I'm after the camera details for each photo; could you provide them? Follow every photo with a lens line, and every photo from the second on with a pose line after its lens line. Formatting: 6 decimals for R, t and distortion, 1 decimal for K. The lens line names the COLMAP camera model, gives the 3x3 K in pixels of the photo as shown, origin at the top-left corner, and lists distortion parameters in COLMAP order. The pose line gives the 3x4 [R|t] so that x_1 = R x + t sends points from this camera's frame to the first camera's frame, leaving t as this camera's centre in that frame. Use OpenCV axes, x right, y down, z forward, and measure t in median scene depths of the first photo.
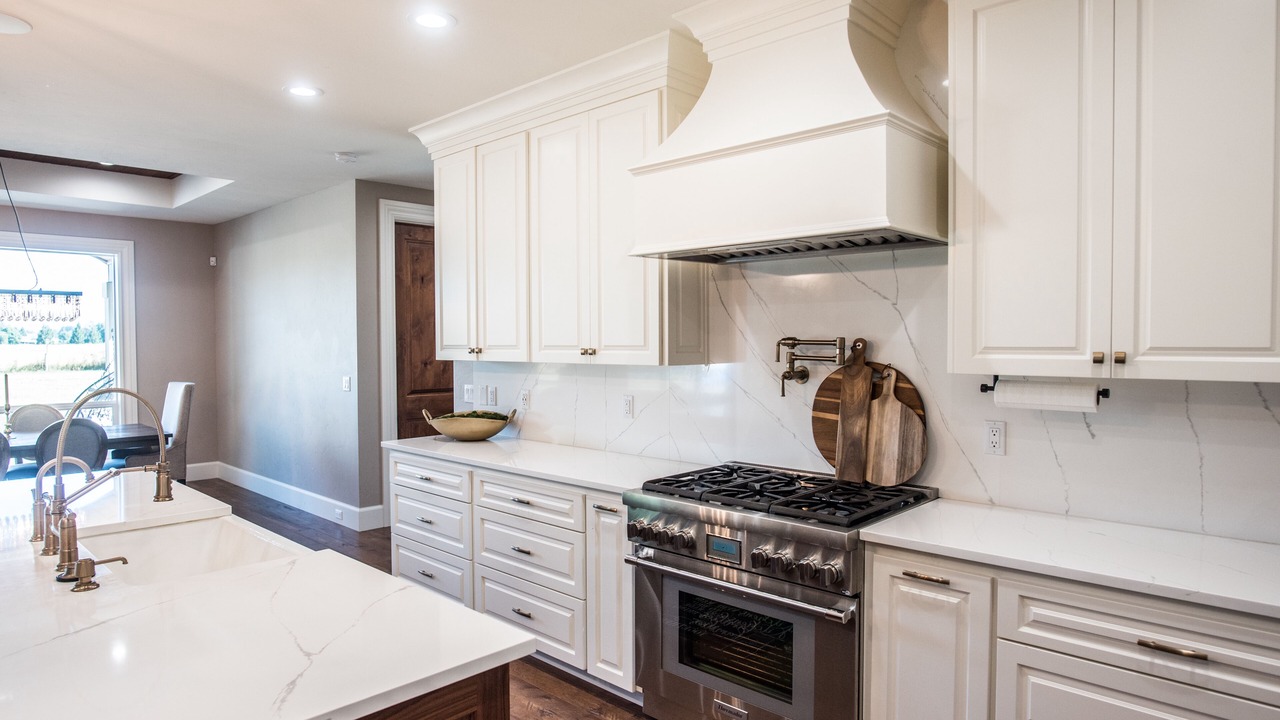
lens RADIAL K [[742.4, 0, 636.6], [0, 742.4, 364.2], [0, 0, 1]] dist [-0.015839, 0.001663]
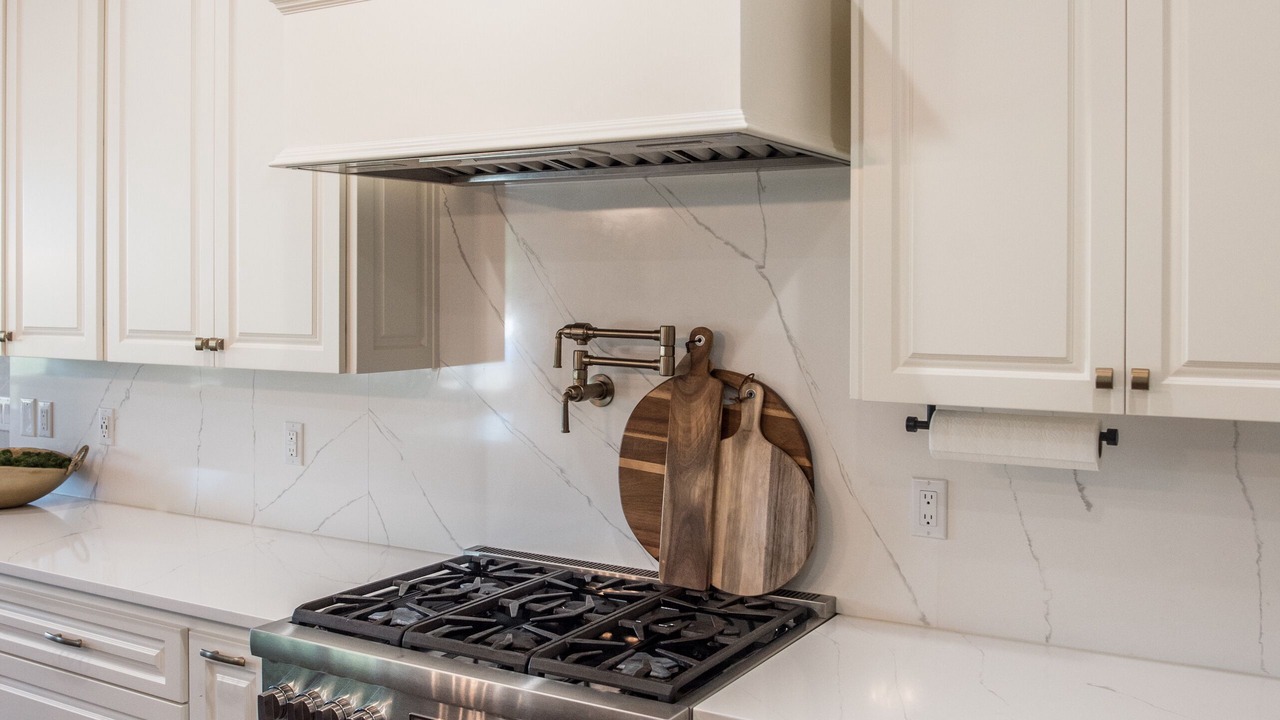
lens RADIAL K [[1166.4, 0, 643.3], [0, 1166.4, 310.8], [0, 0, 1]] dist [-0.030154, -0.004617]
pose [[0.974993, 0.002661, 0.222218, 0.063788], [0.001351, 0.999839, -0.017900, -0.031194], [-0.222230, 0.017753, 0.974833, 0.155565]]
